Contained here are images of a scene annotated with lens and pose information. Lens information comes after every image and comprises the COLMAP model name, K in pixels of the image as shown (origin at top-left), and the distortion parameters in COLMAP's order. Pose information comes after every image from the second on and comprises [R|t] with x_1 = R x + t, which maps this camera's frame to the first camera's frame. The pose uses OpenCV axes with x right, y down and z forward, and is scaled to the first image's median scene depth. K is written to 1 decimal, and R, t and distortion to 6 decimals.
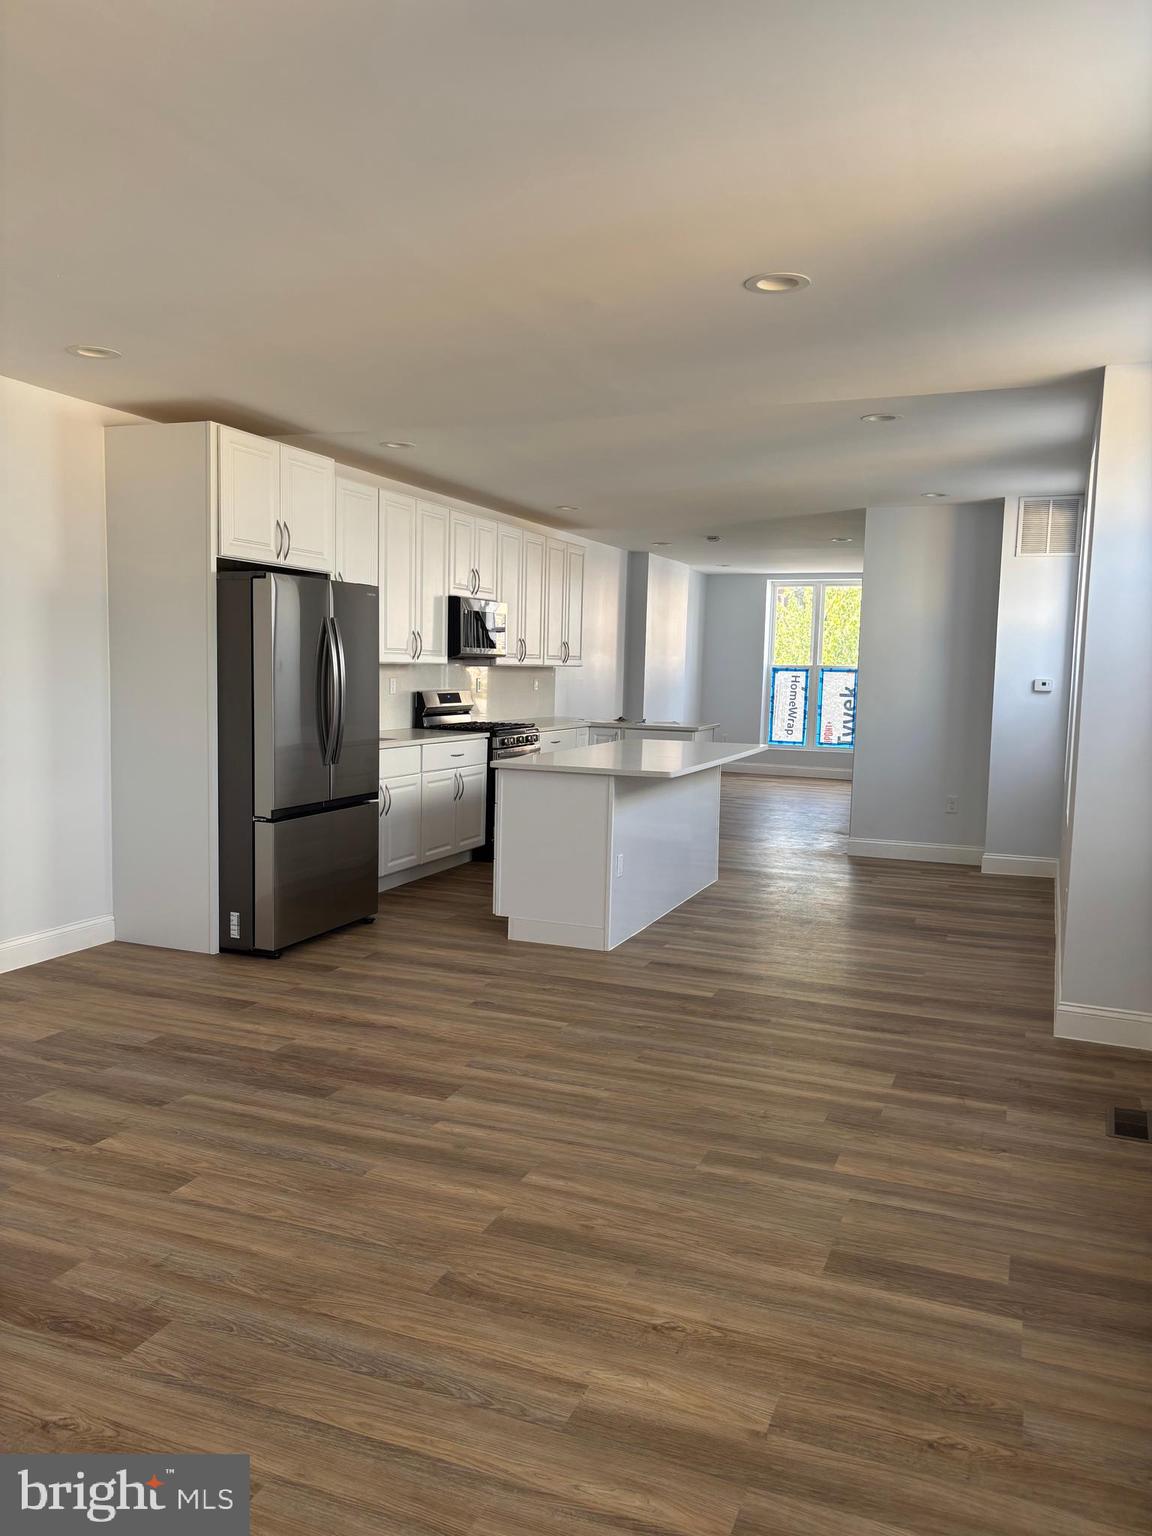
lens RADIAL K [[1152.6, 0, 571.9], [0, 1152.6, 781.5], [0, 0, 1]] dist [0.051256, -0.052854]
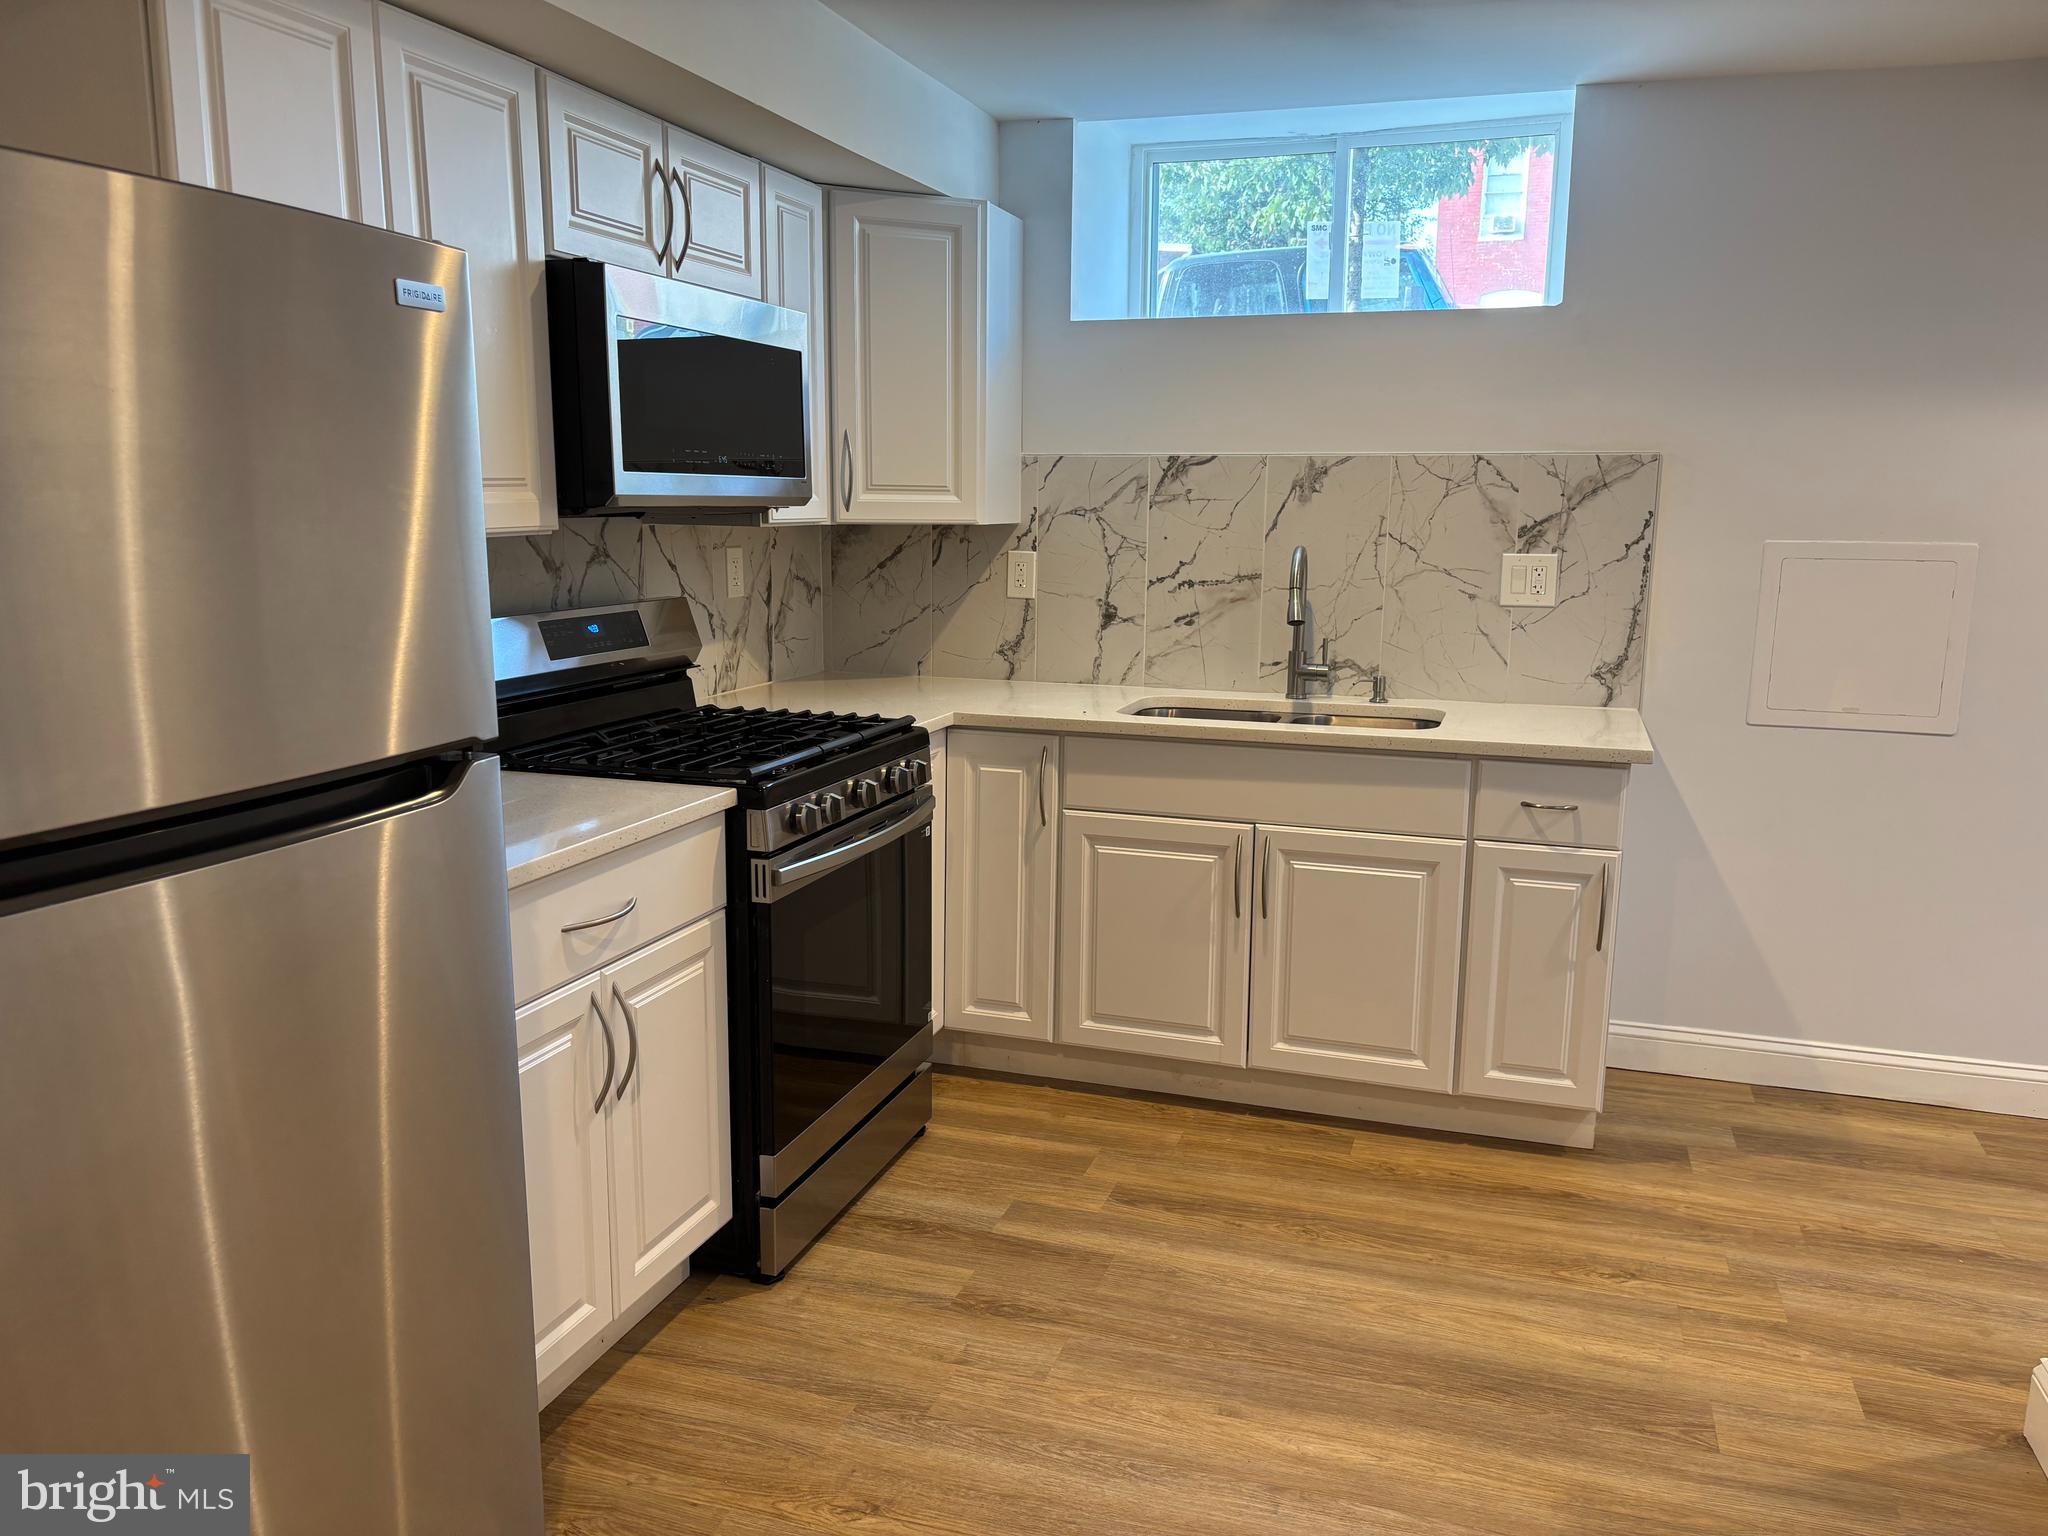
lens RADIAL K [[1536.8, 0, 1029.3], [0, 1536.8, 790.0], [0, 0, 1]] dist [0.051256, -0.052854]
pose [[0.998574, -0.020601, 0.049243, -0.029809], [0.015547, 0.994775, 0.100901, -0.104124], [-0.051064, -0.099991, 0.993677, 0.869614]]
